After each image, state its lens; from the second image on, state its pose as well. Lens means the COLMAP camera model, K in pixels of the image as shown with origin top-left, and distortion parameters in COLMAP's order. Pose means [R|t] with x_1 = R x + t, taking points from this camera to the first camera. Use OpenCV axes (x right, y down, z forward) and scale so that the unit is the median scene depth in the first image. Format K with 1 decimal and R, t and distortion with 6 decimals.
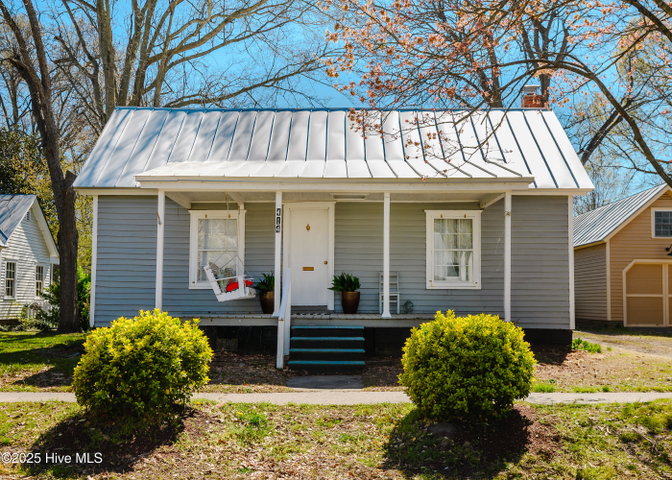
lens RADIAL K [[704.3, 0, 337.2], [0, 704.3, 239.9], [0, 0, 1]] dist [0.008824, 0.000000]
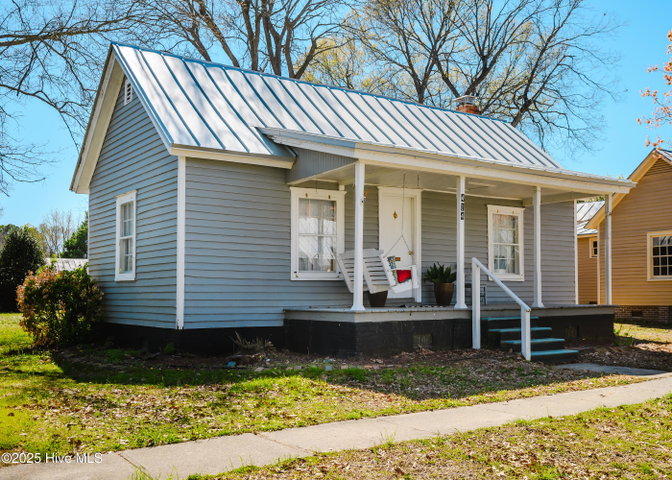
lens RADIAL K [[704.3, 0, 336.0], [0, 704.3, 241.5], [0, 0, 1]] dist [0.008824, 0.000000]
pose [[0.812312, 0.035109, 0.582165, -0.660695], [-0.038387, 0.999240, -0.006699, 0.027236], [-0.581958, -0.016906, 0.813043, 0.283239]]
